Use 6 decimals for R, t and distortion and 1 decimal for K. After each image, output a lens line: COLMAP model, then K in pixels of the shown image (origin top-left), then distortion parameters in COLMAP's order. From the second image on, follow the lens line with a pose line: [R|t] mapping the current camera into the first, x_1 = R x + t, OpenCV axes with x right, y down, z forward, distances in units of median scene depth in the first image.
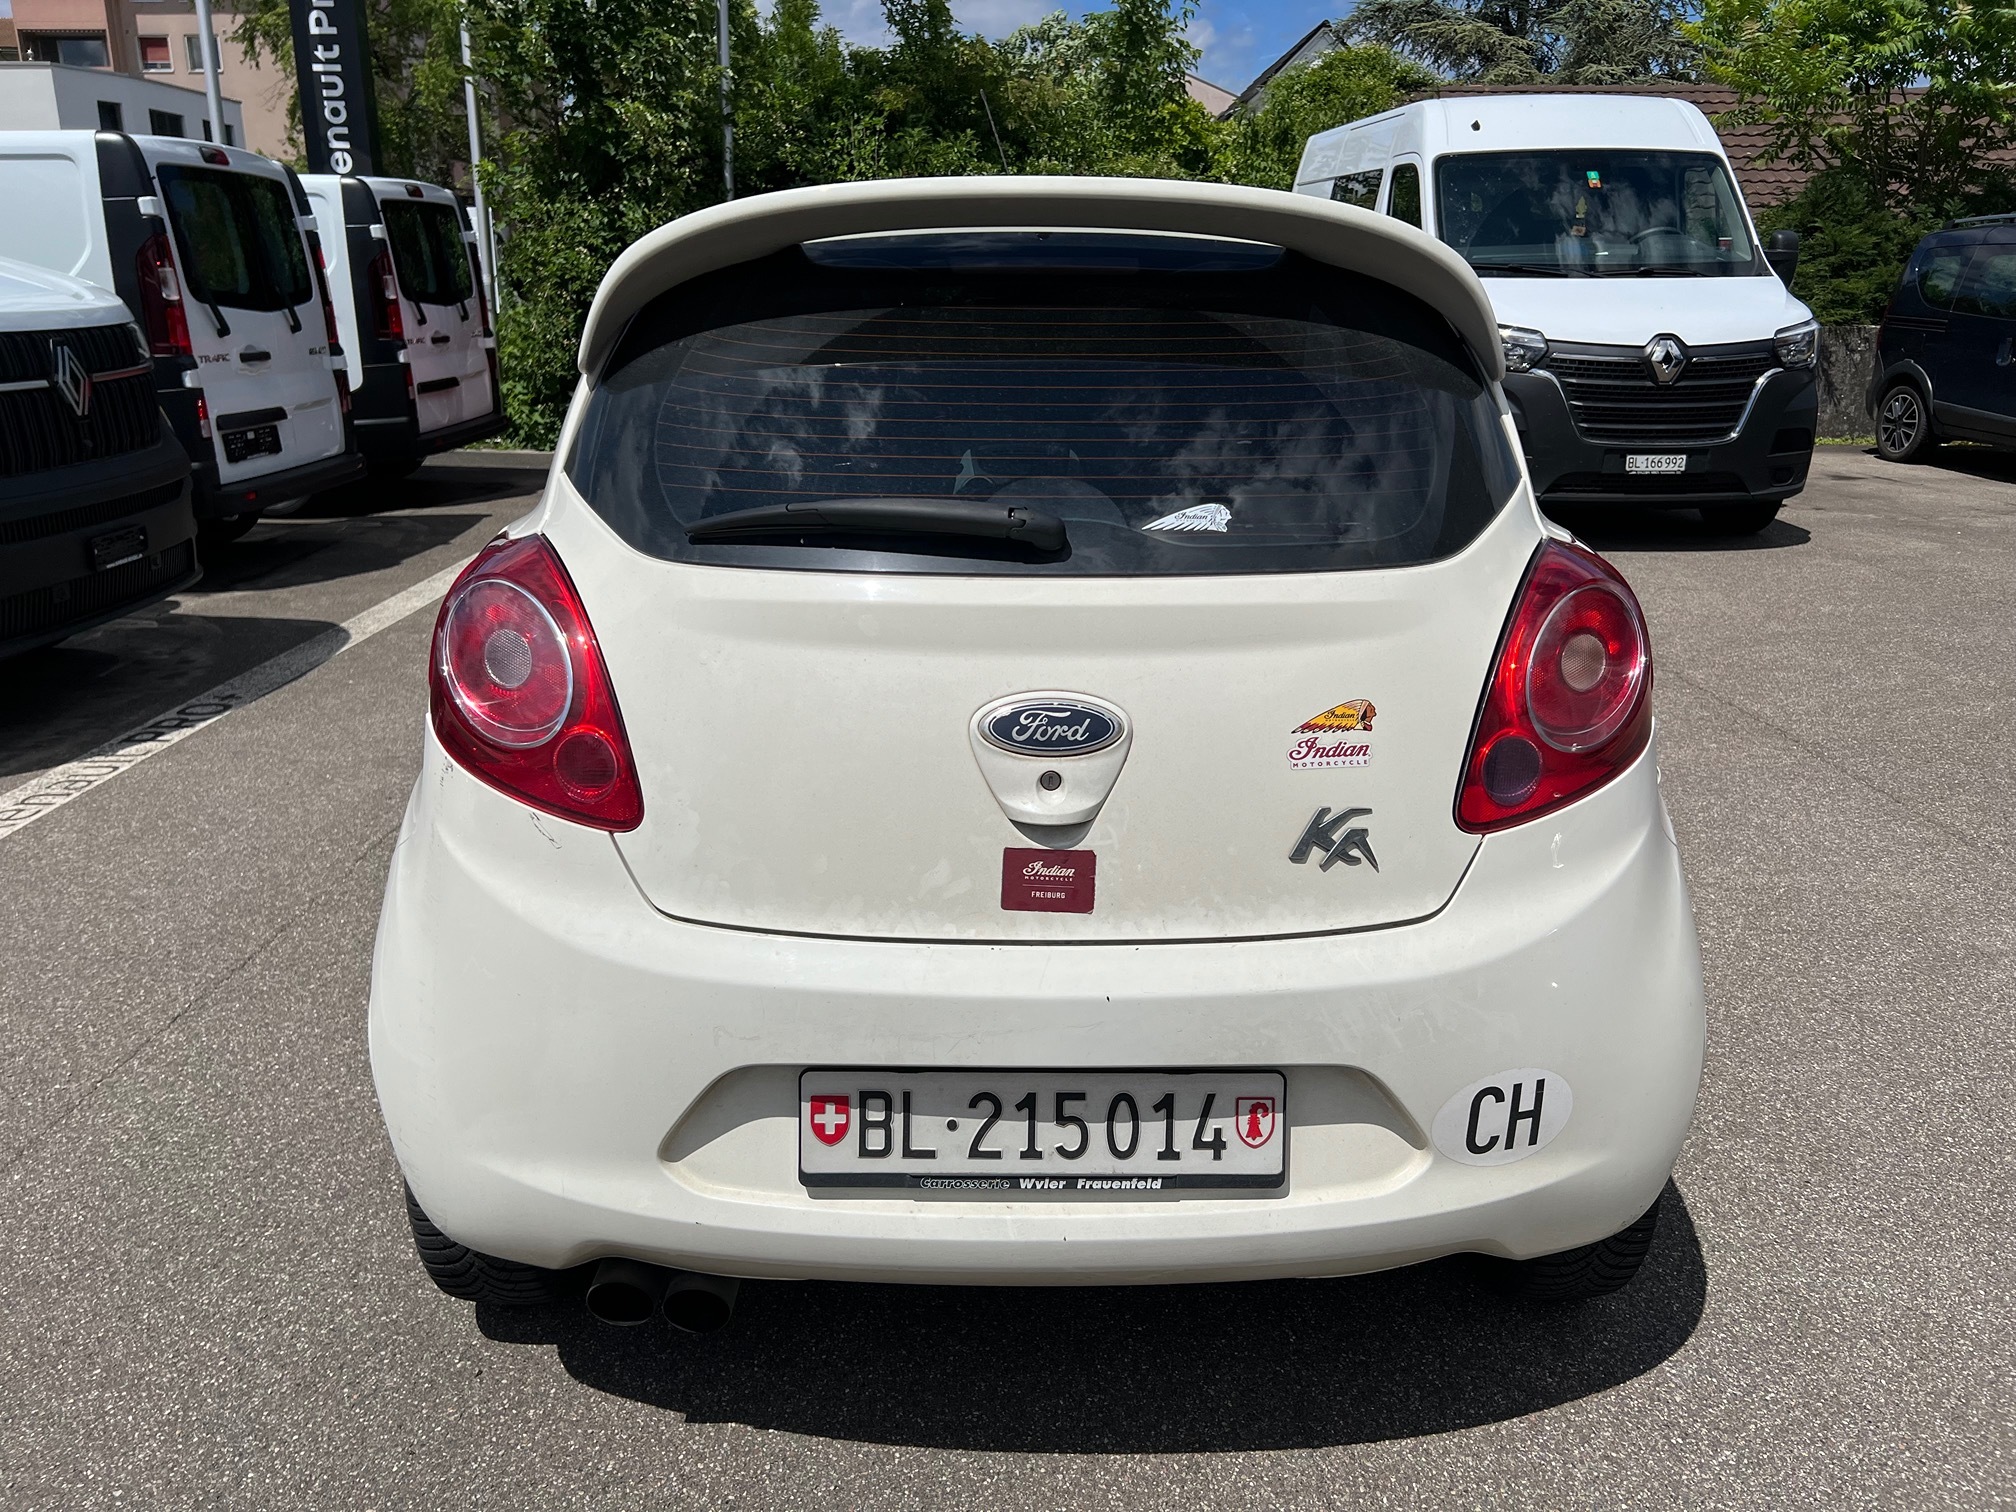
lens RADIAL K [[1523.3, 0, 1025.7], [0, 1523.3, 744.5], [0, 0, 1]] dist [0.059523, -0.066688]
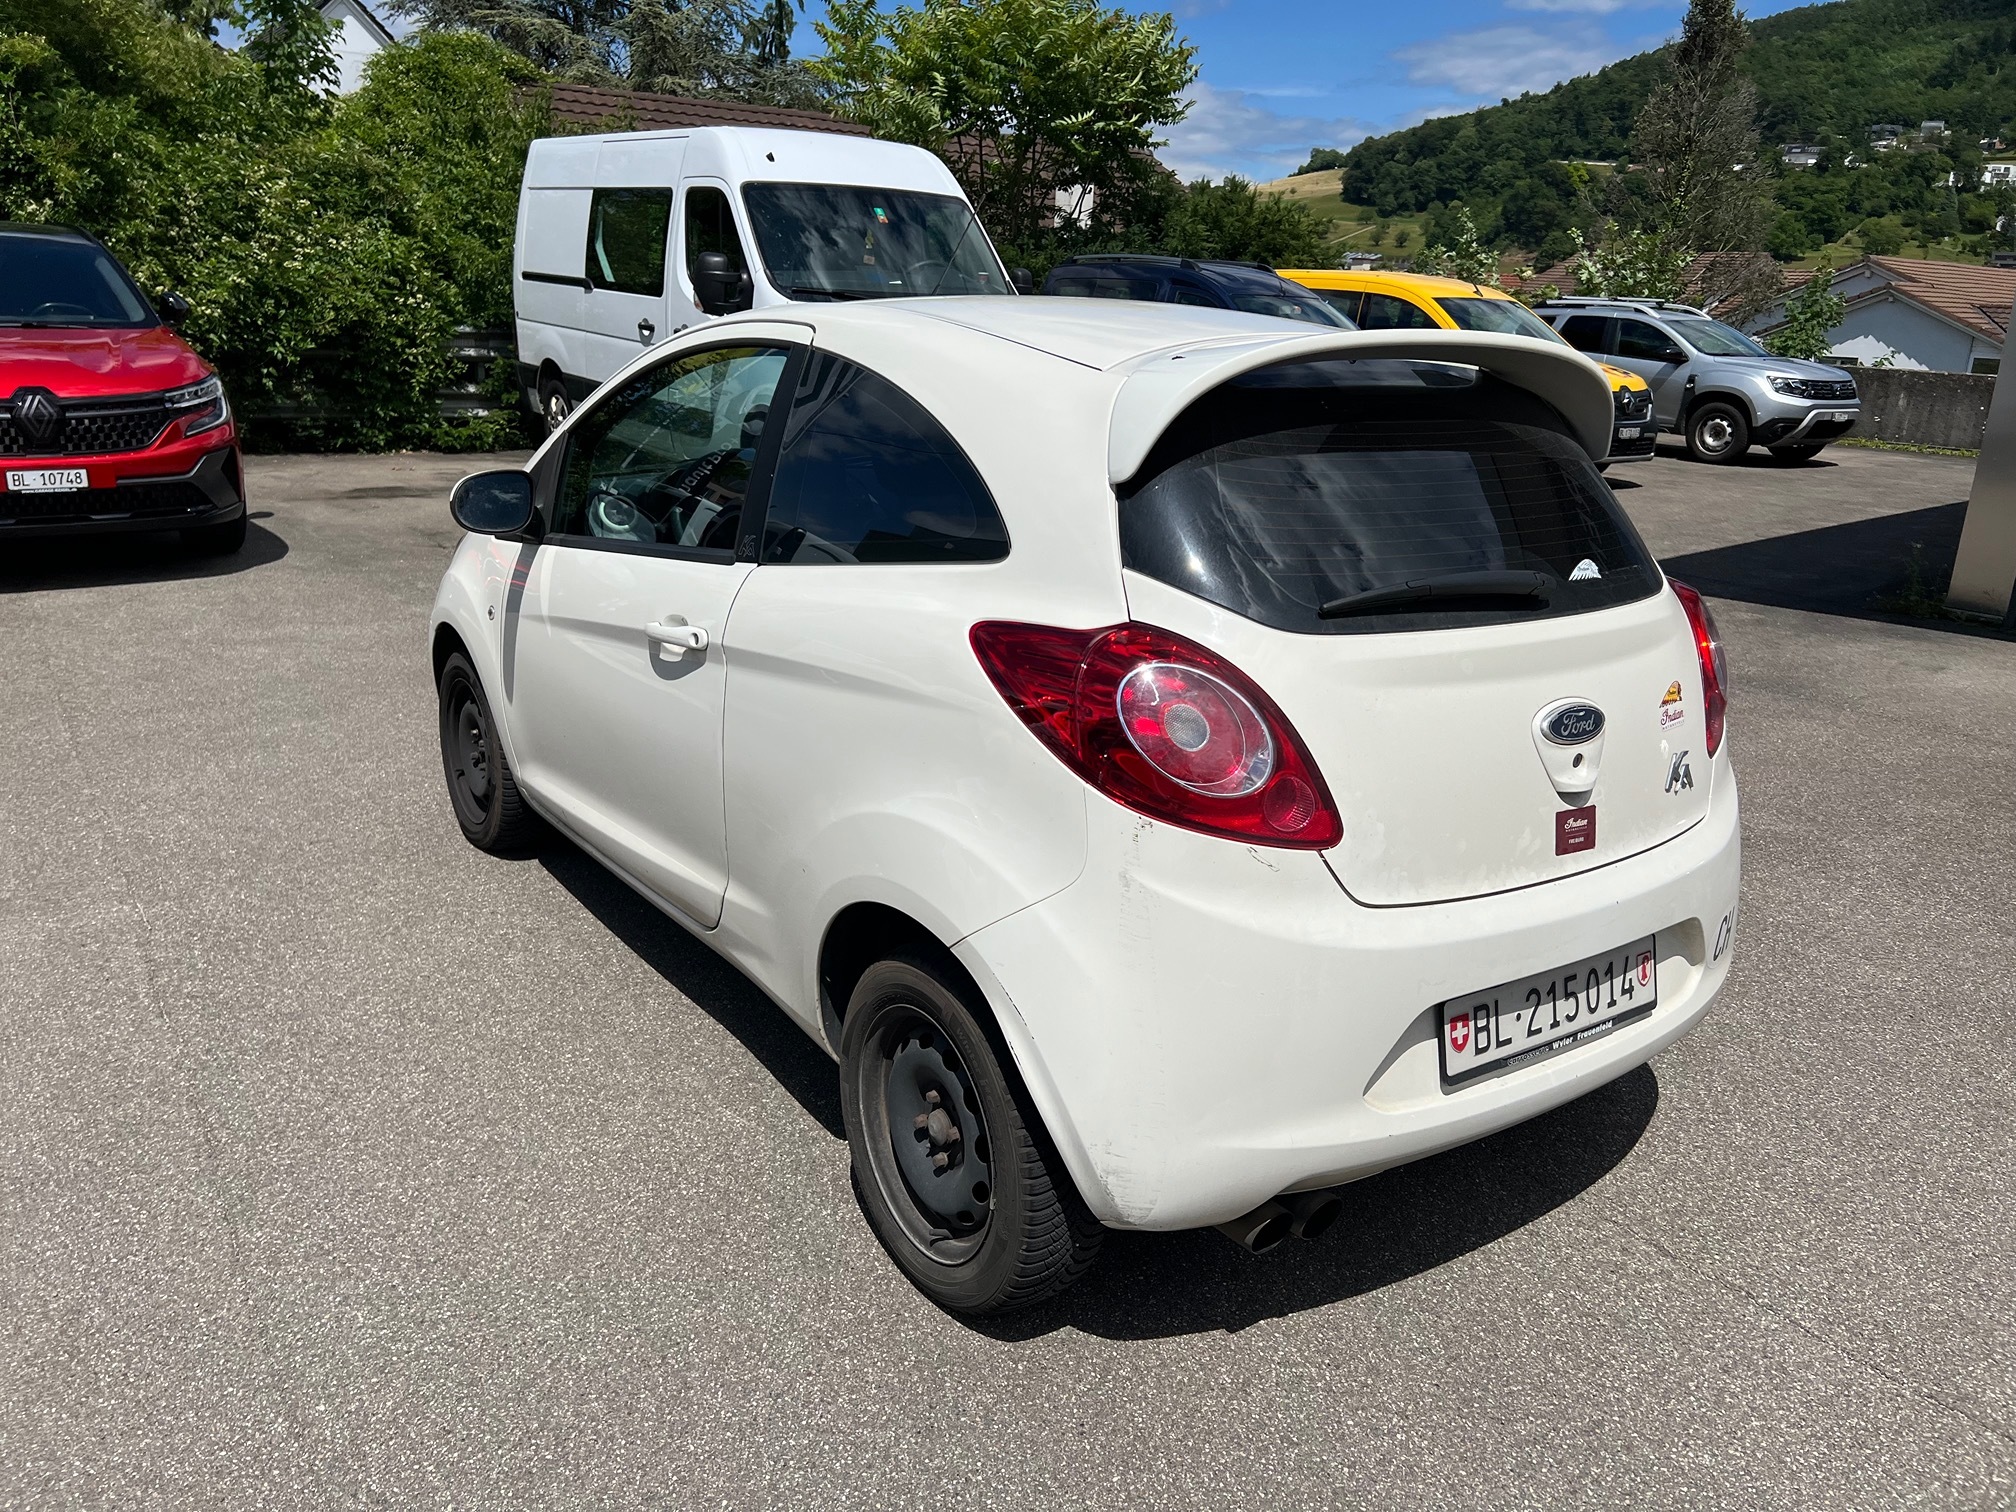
lens RADIAL K [[1538.8, 0, 1031.3], [0, 1538.8, 749.0], [0, 0, 1]] dist [0.012404, -0.002124]
pose [[0.822100, -0.133509, 0.553468, -1.158015], [0.127302, 0.990610, 0.049868, -0.120053], [-0.554929, 0.029461, 0.831376, 0.068796]]
